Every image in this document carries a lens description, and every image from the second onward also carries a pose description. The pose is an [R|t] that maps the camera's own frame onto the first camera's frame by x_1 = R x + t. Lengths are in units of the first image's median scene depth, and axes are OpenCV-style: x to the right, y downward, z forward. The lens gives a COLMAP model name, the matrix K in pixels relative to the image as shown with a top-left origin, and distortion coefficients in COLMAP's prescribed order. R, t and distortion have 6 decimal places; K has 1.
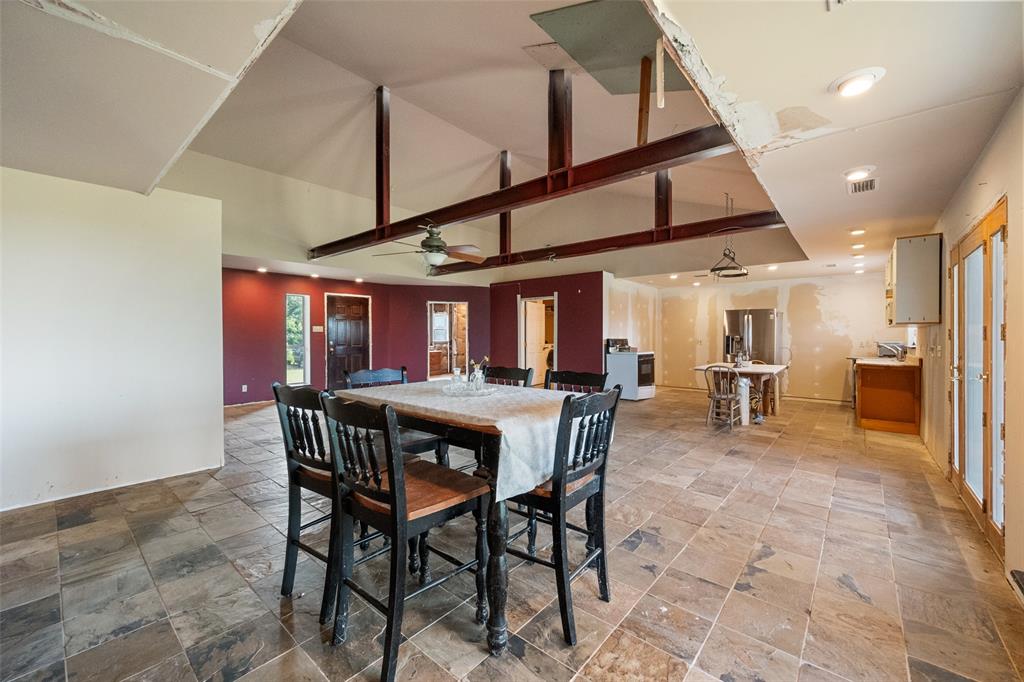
lens RADIAL K [[406.4, 0, 515.5], [0, 406.4, 337.6], [0, 0, 1]] dist [-0.002073, 0.001402]
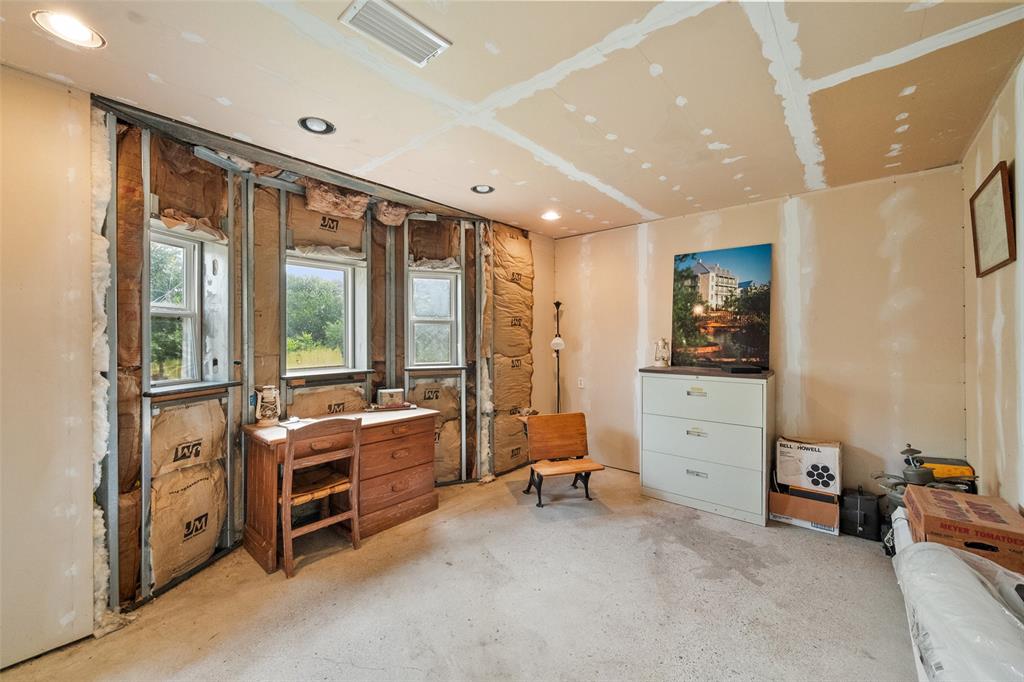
lens RADIAL K [[406.4, 0, 509.4], [0, 406.4, 337.3], [0, 0, 1]] dist [-0.002073, 0.001402]
pose [[0.999857, -0.000926, -0.016884, -0.201944], [0.000965, 0.999997, 0.002306, -0.018038], [0.016881, -0.002322, 0.999855, 1.135242]]
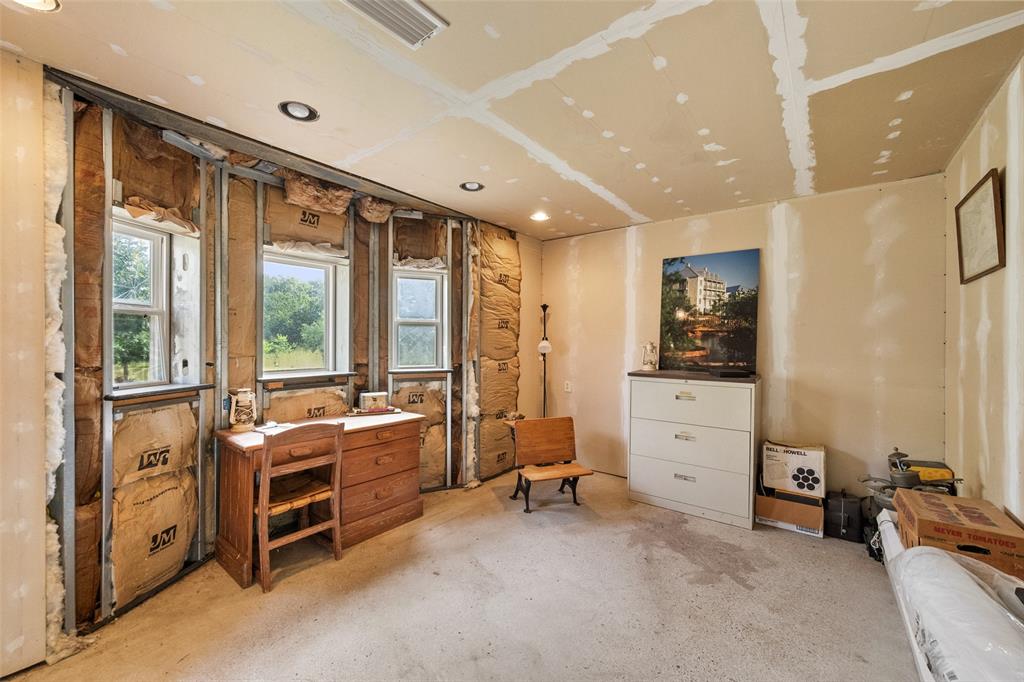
lens RADIAL K [[406.4, 0, 509.3], [0, 406.4, 343.8], [0, 0, 1]] dist [-0.002073, 0.001402]
pose [[0.999482, 0.006851, 0.031446, -0.209435], [-0.007116, 0.999940, 0.008296, -0.016645], [-0.031387, -0.008516, 0.999471, 1.144181]]
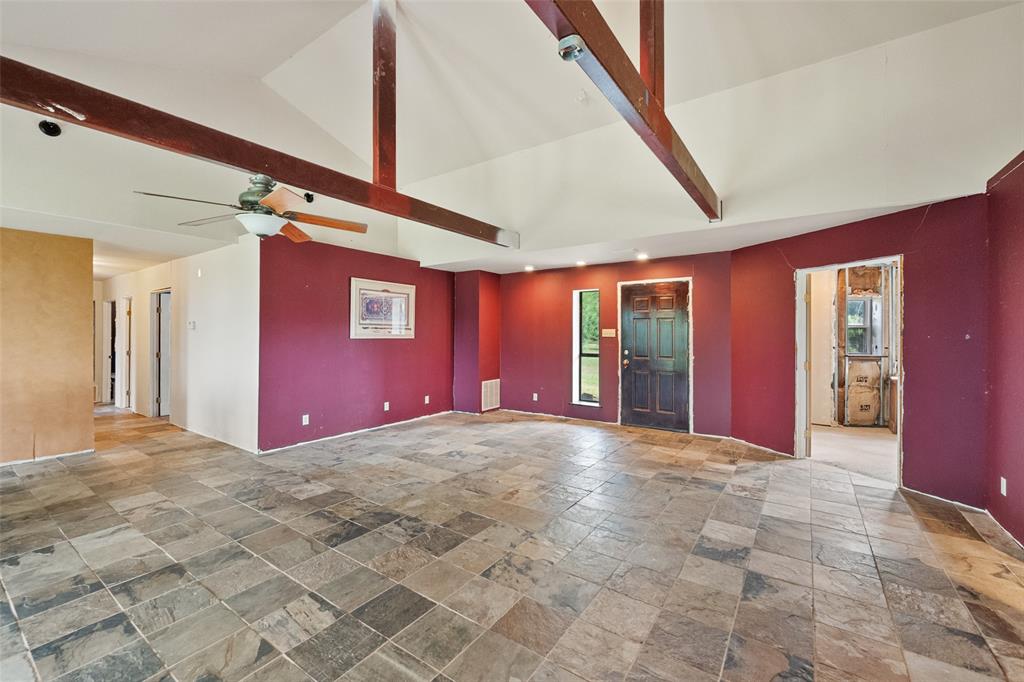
lens RADIAL K [[427.1, 0, 507.8], [0, 427.1, 331.1], [0, 0, 1]] dist [-0.001659, 0.000476]
pose [[0.088468, -0.006475, -0.996058, 0.259898], [-0.007656, 0.999945, -0.007180, -0.017238], [0.996050, 0.008261, 0.088414, 0.724521]]
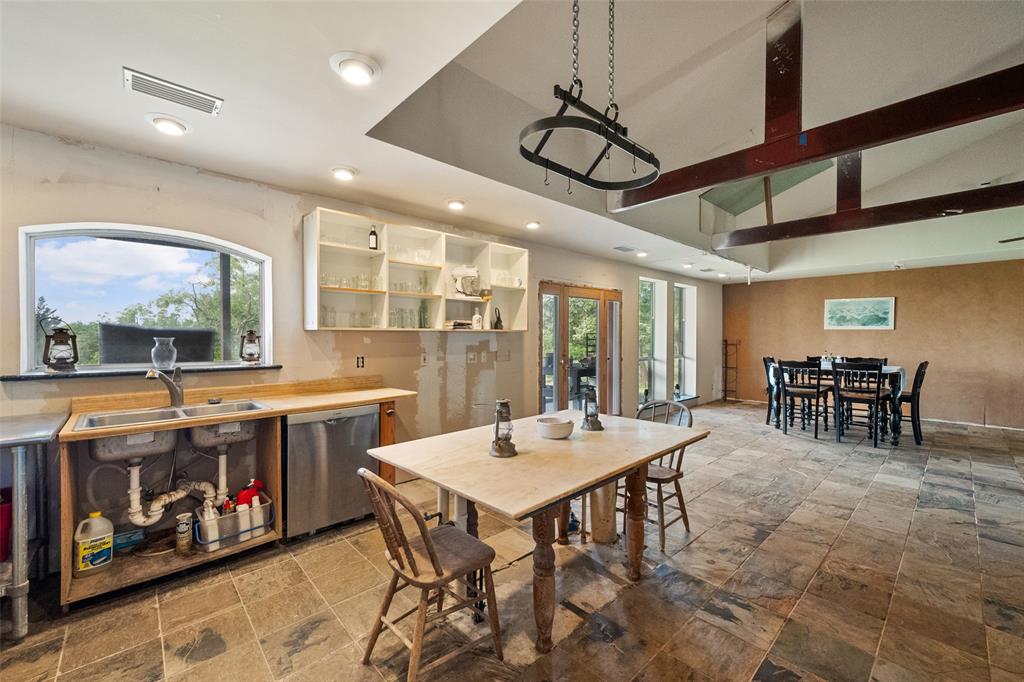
lens RADIAL K [[406.4, 0, 514.8], [0, 406.4, 340.7], [0, 0, 1]] dist [-0.002073, 0.001402]
pose [[-0.992206, -0.005853, 0.124473, 0.405295], [-0.003950, 0.999872, 0.015534, -0.012627], [-0.124548, 0.014921, -0.992101, 0.990403]]
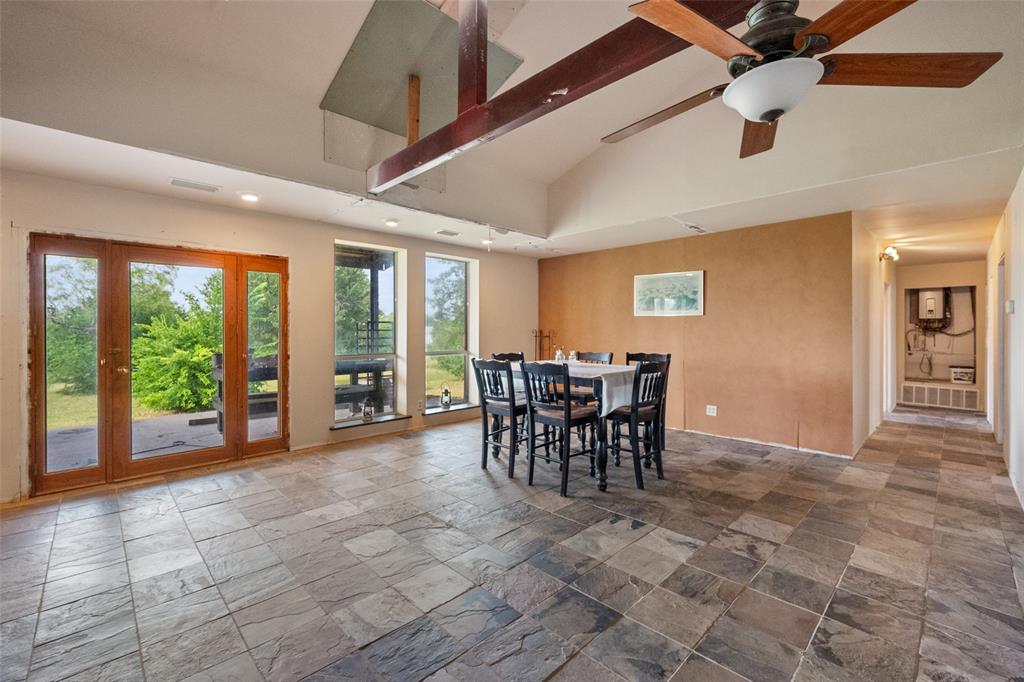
lens RADIAL K [[427.1, 0, 511.5], [0, 427.1, 331.9], [0, 0, 1]] dist [-0.001659, 0.000476]
pose [[-0.995438, -0.003529, 0.095344, -0.016161], [-0.002694, 0.999957, 0.008881, -0.005260], [-0.095371, 0.008583, -0.995405, 0.746754]]
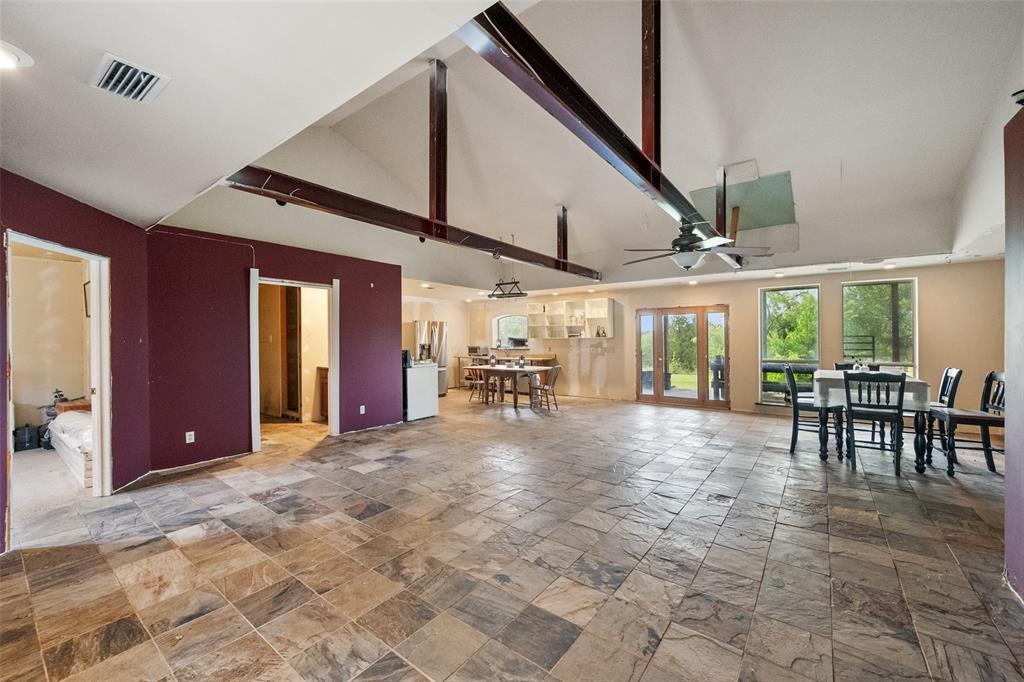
lens RADIAL K [[406.4, 0, 514.1], [0, 406.4, 334.9], [0, 0, 1]] dist [-0.002073, 0.001402]
pose [[-0.055459, 0.007758, 0.998431, -0.567875], [0.007292, 0.999946, -0.007364, -0.018311], [-0.998434, 0.006873, -0.055513, 0.778550]]
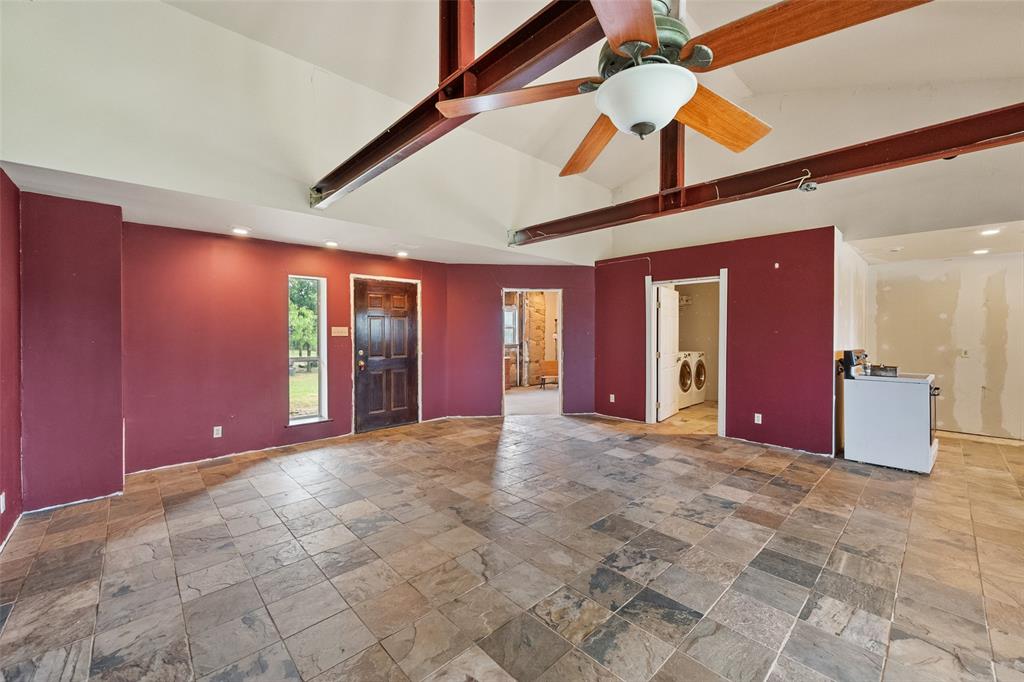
lens RADIAL K [[406.4, 0, 512.1], [0, 406.4, 338.0], [0, 0, 1]] dist [-0.002073, 0.001402]
pose [[0.993902, 0.002677, -0.110236, -0.145251], [-0.001287, 0.999919, 0.012678, -0.018912], [0.110261, -0.012459, 0.993825, 0.388421]]
